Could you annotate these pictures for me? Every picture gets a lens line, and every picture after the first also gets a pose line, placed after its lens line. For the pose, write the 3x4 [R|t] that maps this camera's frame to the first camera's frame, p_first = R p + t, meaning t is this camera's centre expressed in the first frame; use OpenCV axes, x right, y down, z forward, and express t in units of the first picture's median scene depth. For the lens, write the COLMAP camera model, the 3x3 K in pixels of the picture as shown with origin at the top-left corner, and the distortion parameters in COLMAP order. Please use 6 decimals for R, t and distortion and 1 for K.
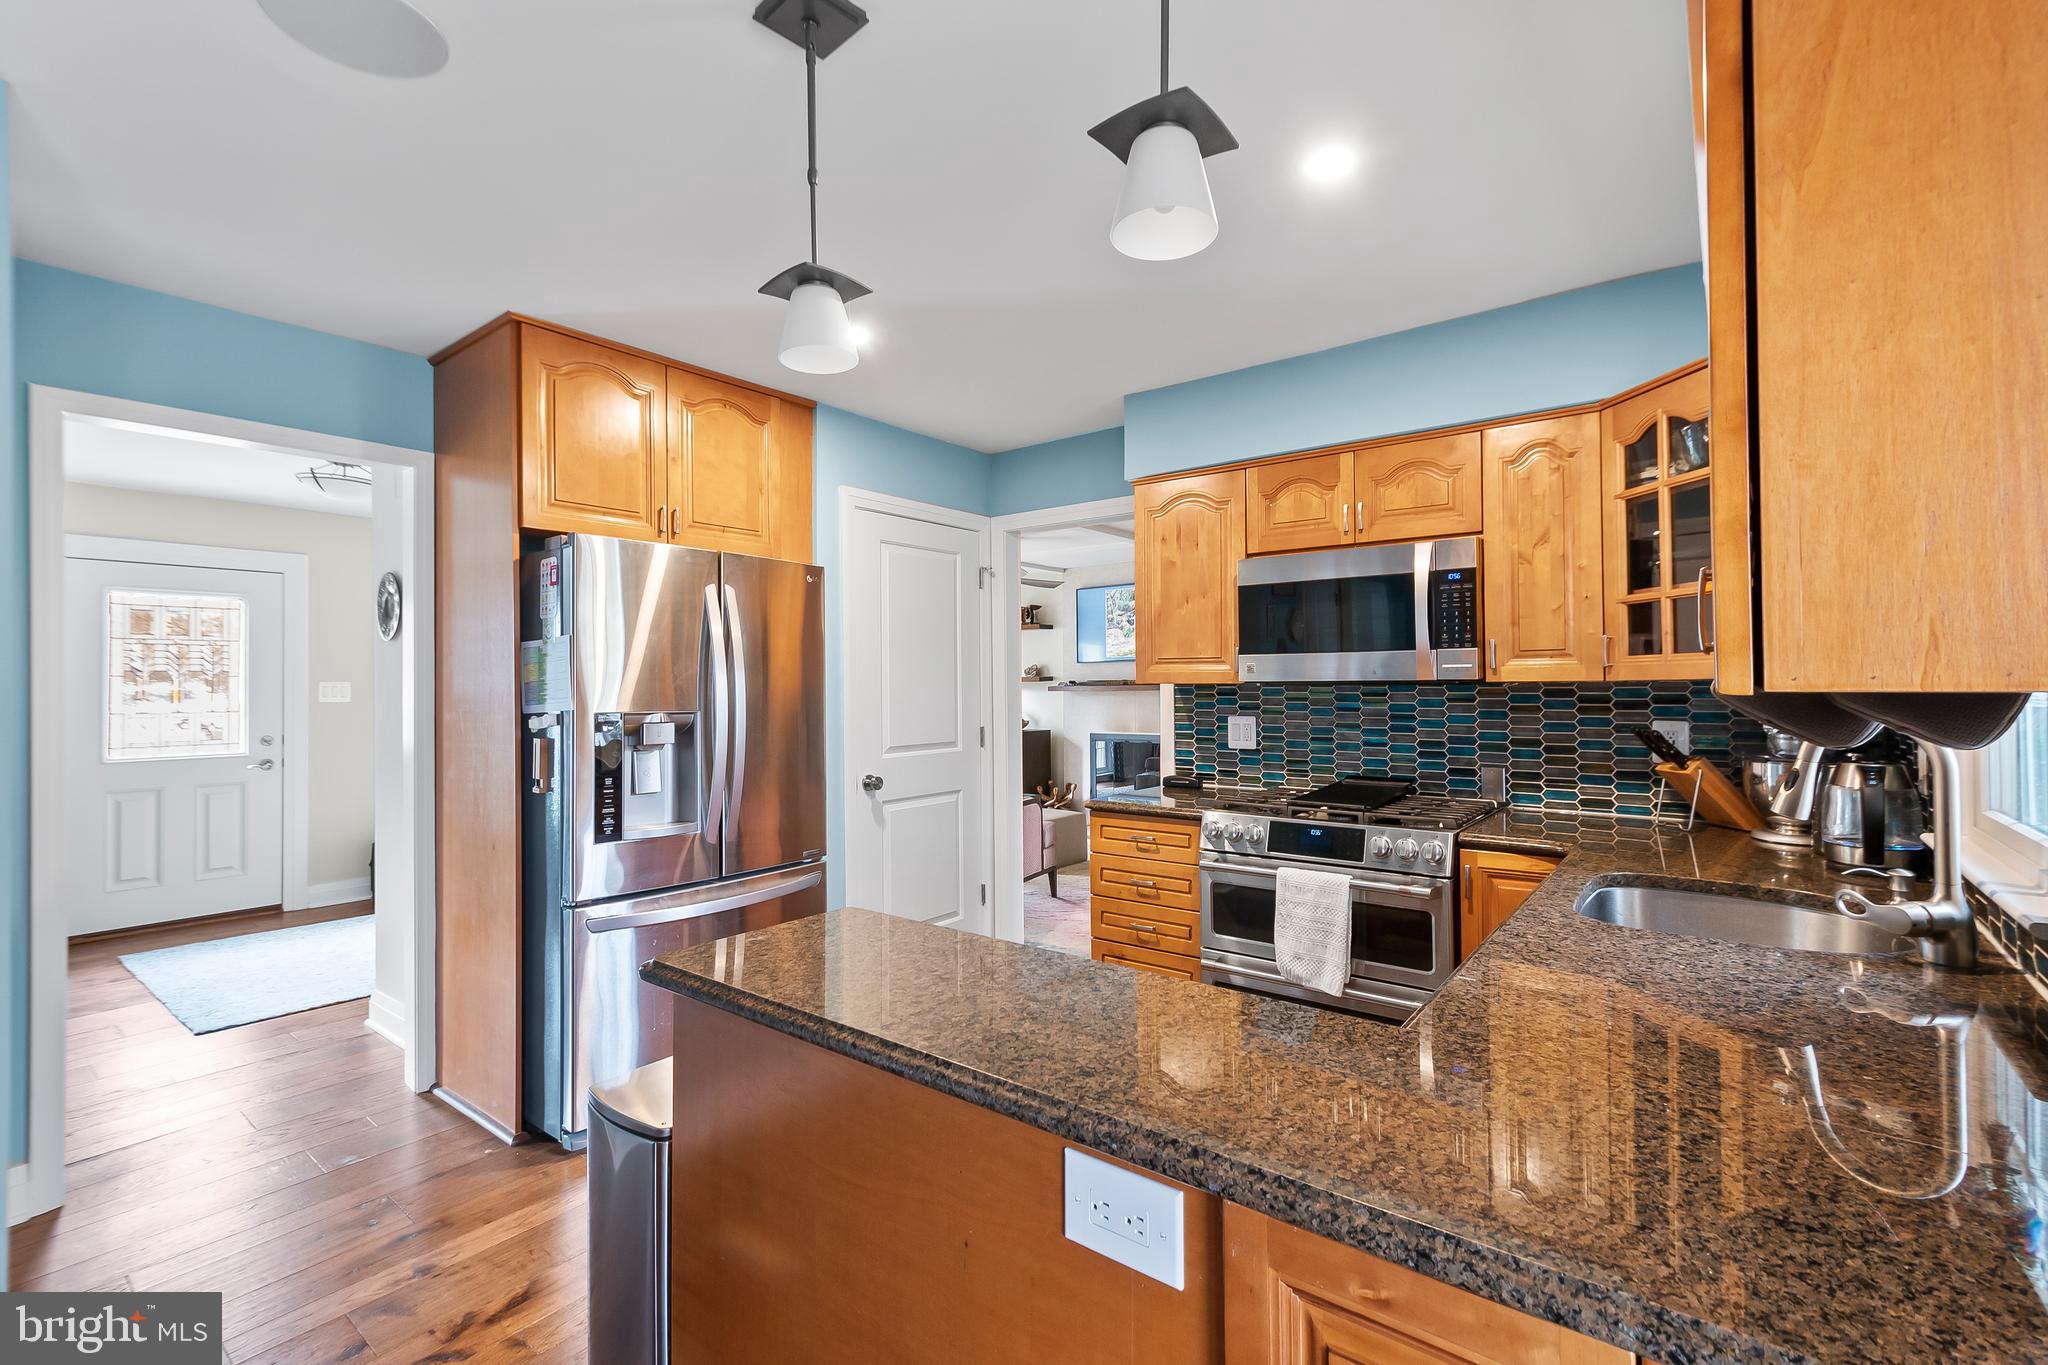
lens RADIAL K [[902.1, 0, 1038.7], [0, 902.1, 676.3], [0, 0, 1]] dist [0.006951, -0.001675]
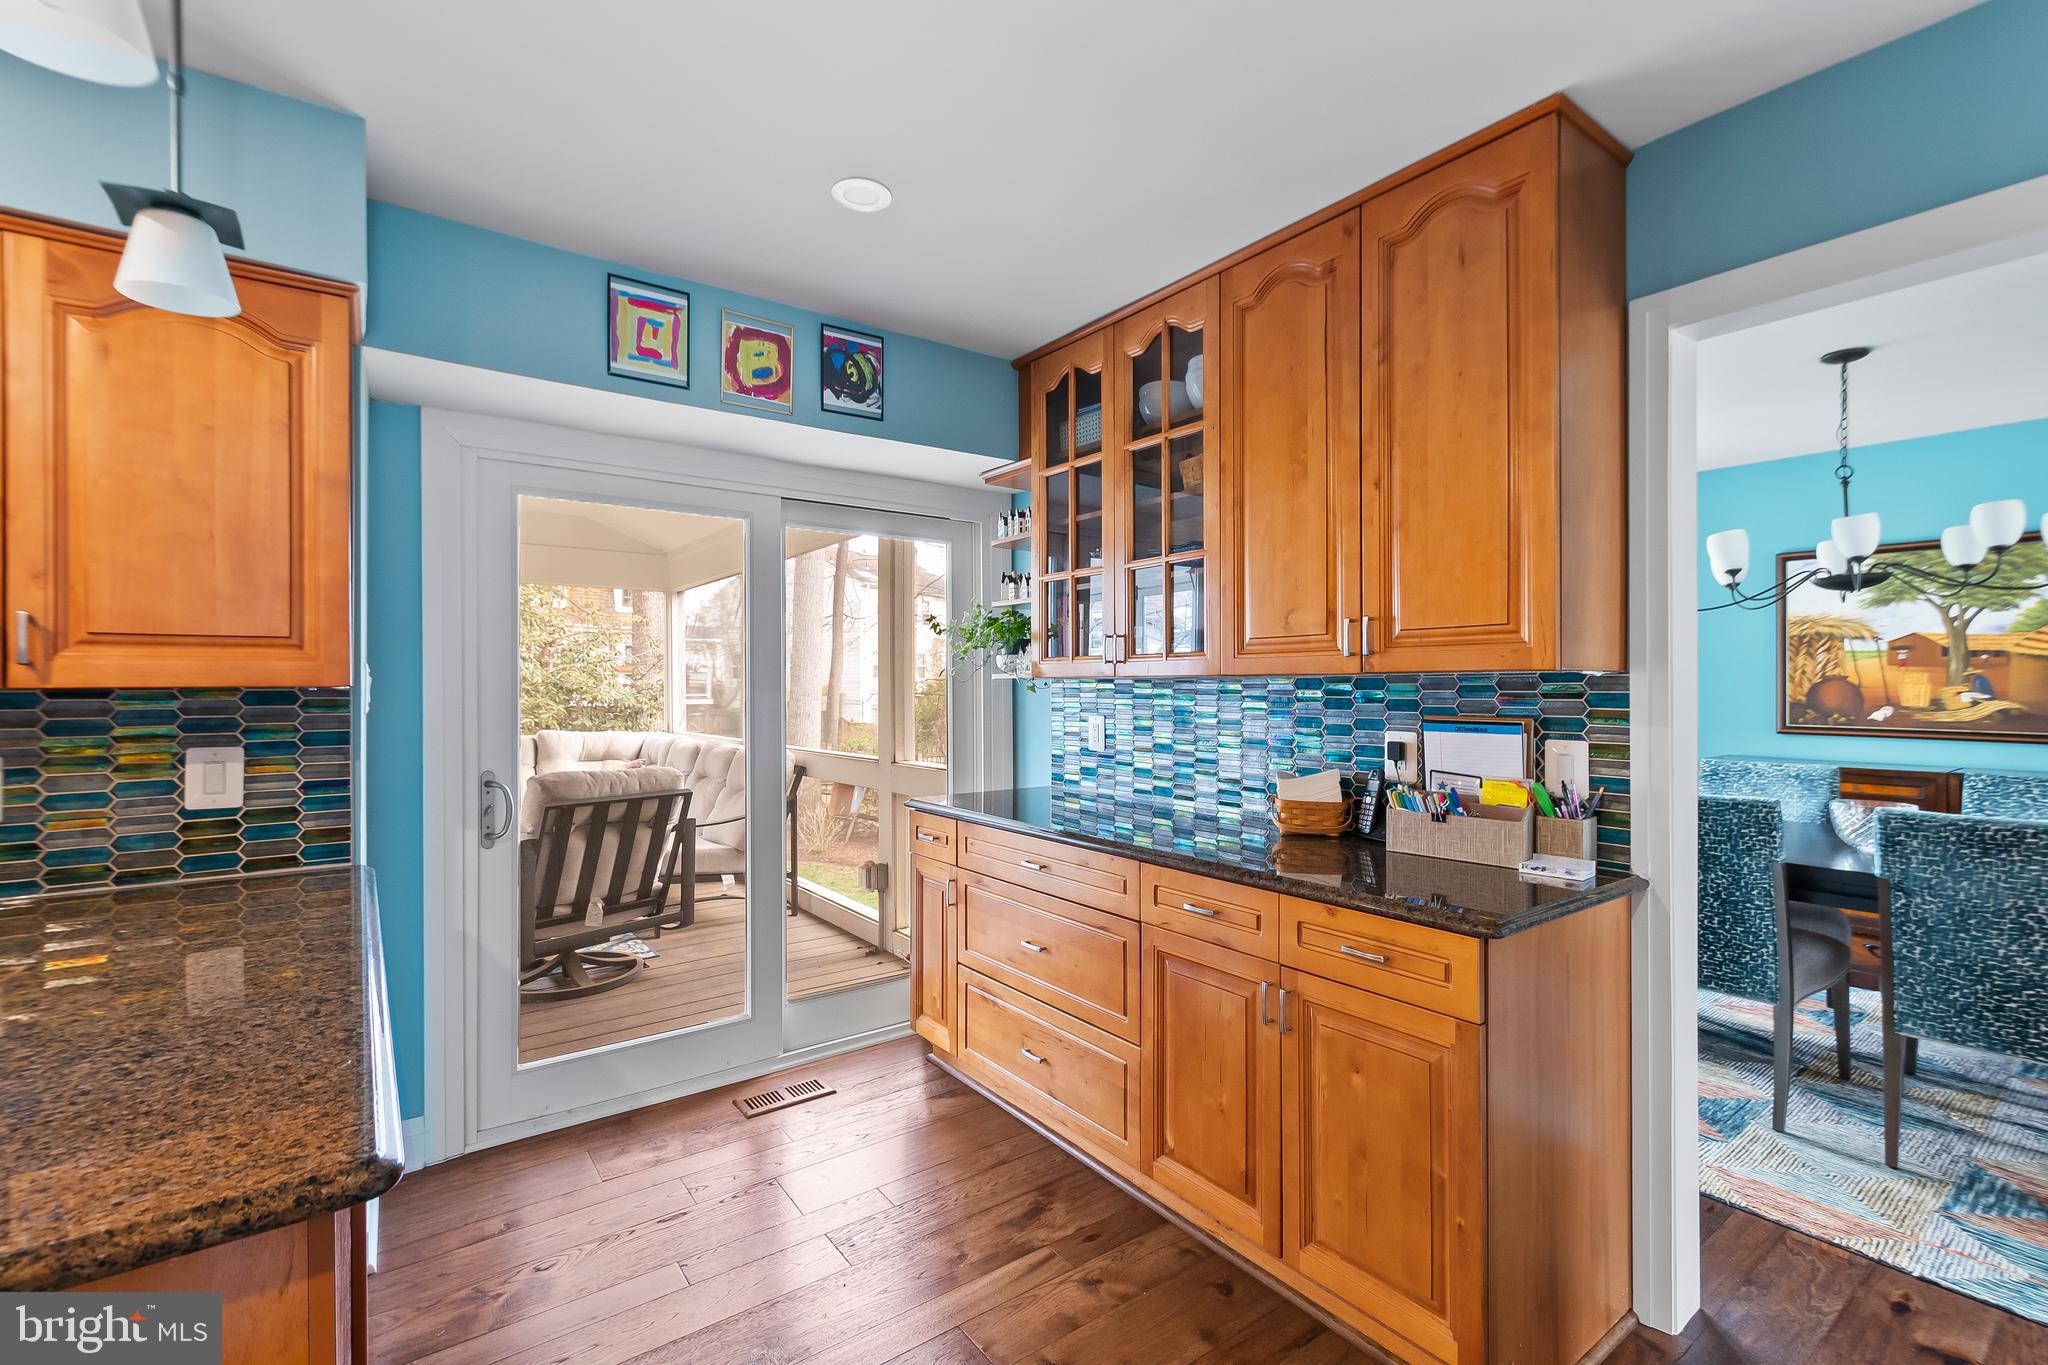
lens RADIAL K [[902.1, 0, 1058.0], [0, 902.1, 679.9], [0, 0, 1]] dist [0.006951, -0.001675]
pose [[-0.965898, 0.008368, 0.258789, -0.456388], [0.005226, 0.999904, -0.012829, 0.010647], [-0.258872, -0.011040, -0.965849, 0.662279]]
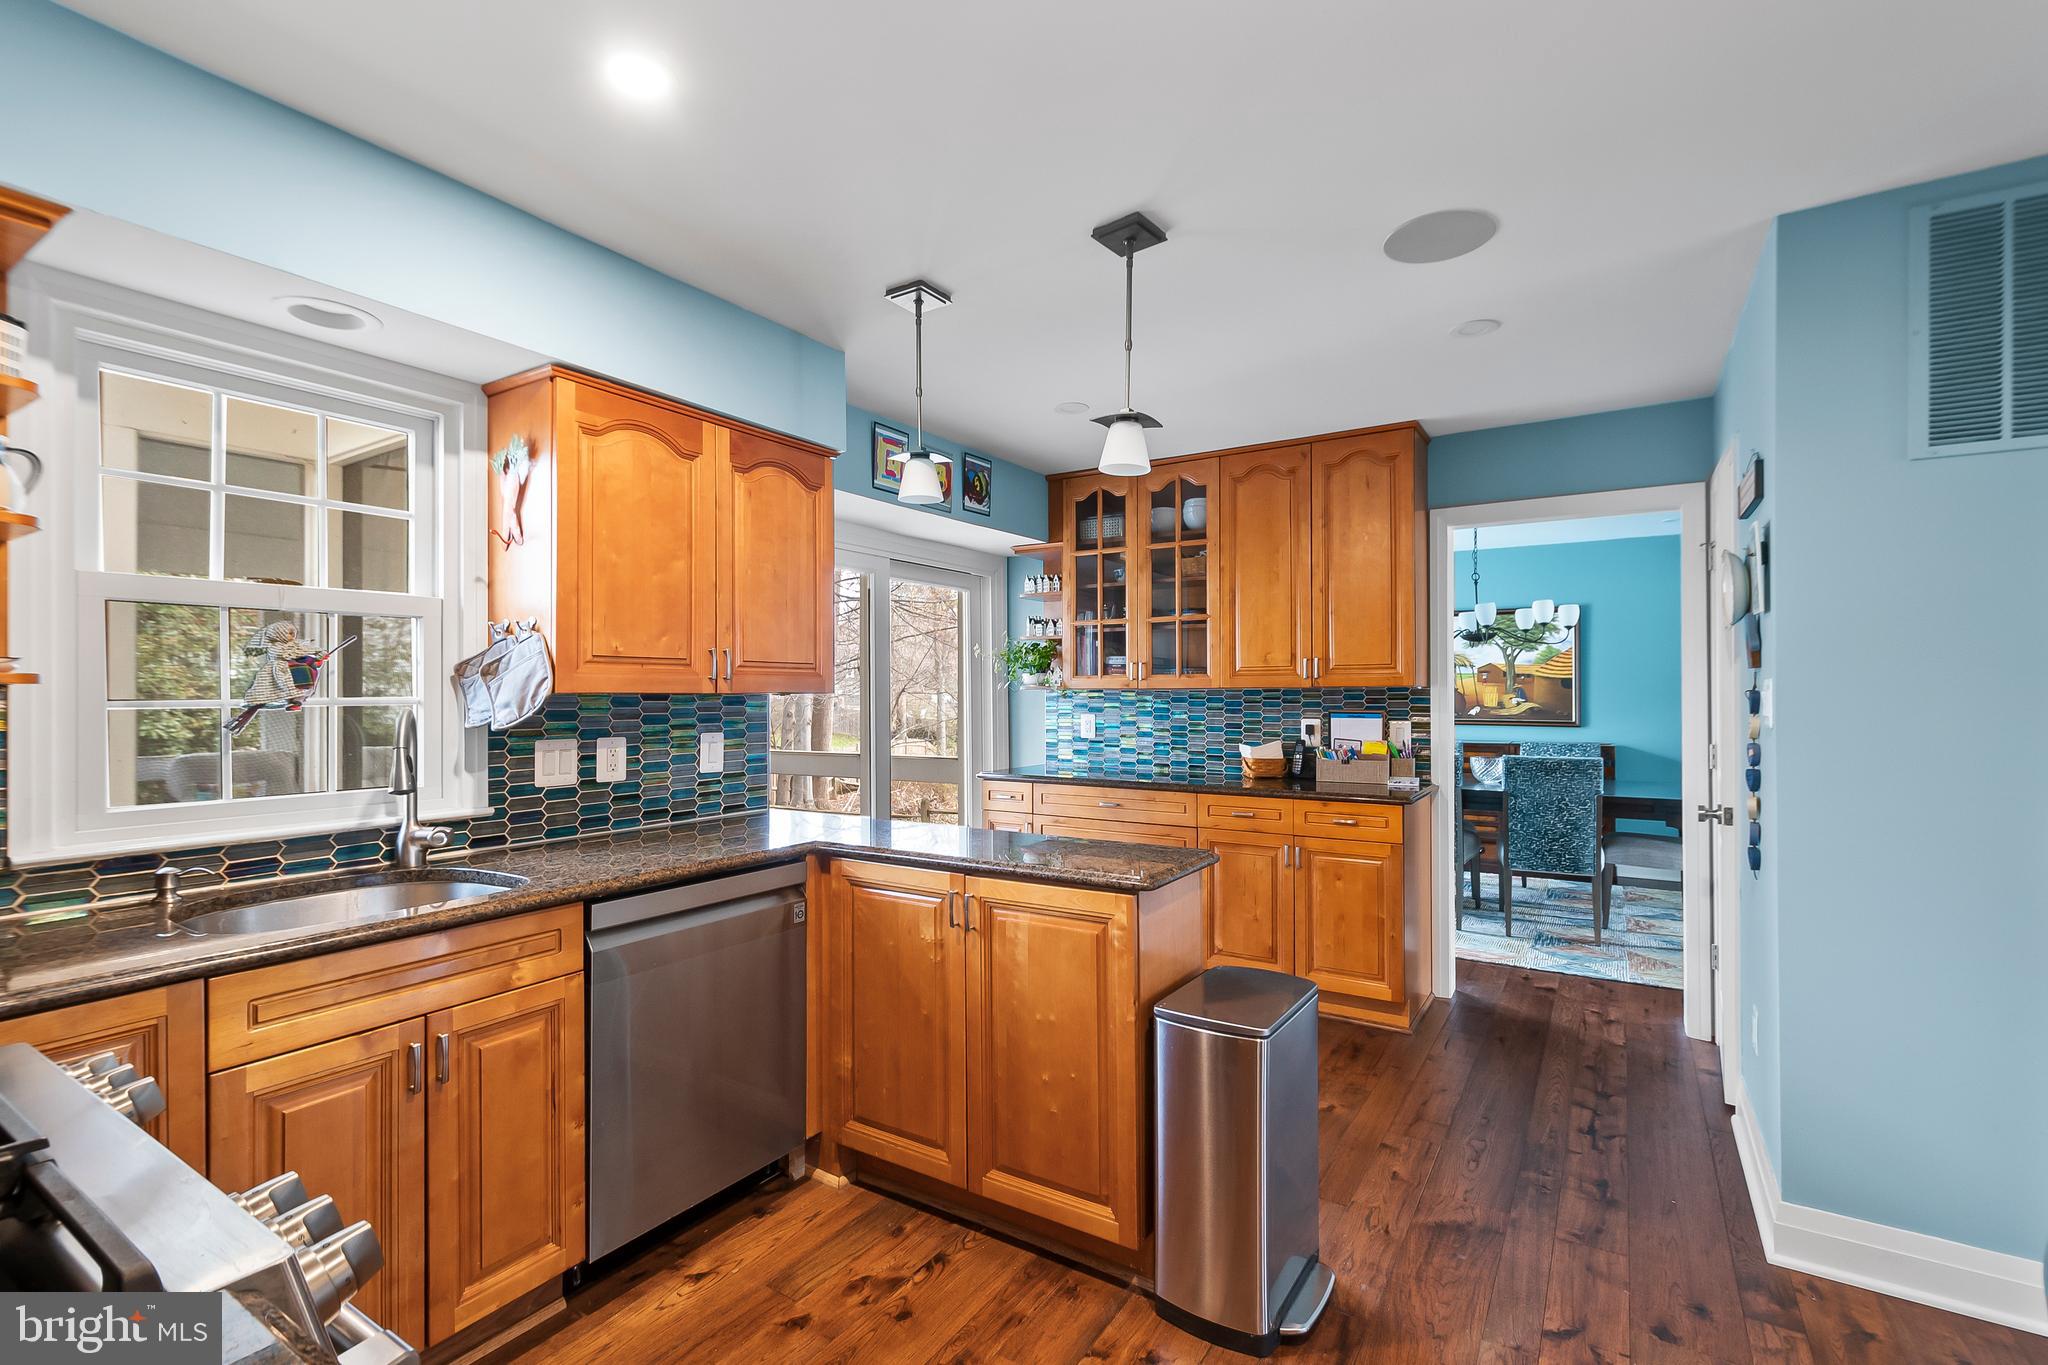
lens RADIAL K [[902.1, 0, 1053.2], [0, 902.1, 685.6], [0, 0, 1]] dist [0.006951, -0.001675]
pose [[-0.994688, 0.006380, -0.102742, 0.017731], [0.008071, 0.999839, -0.016051, 0.014337], [0.102623, -0.016795, -0.994579, 1.218552]]
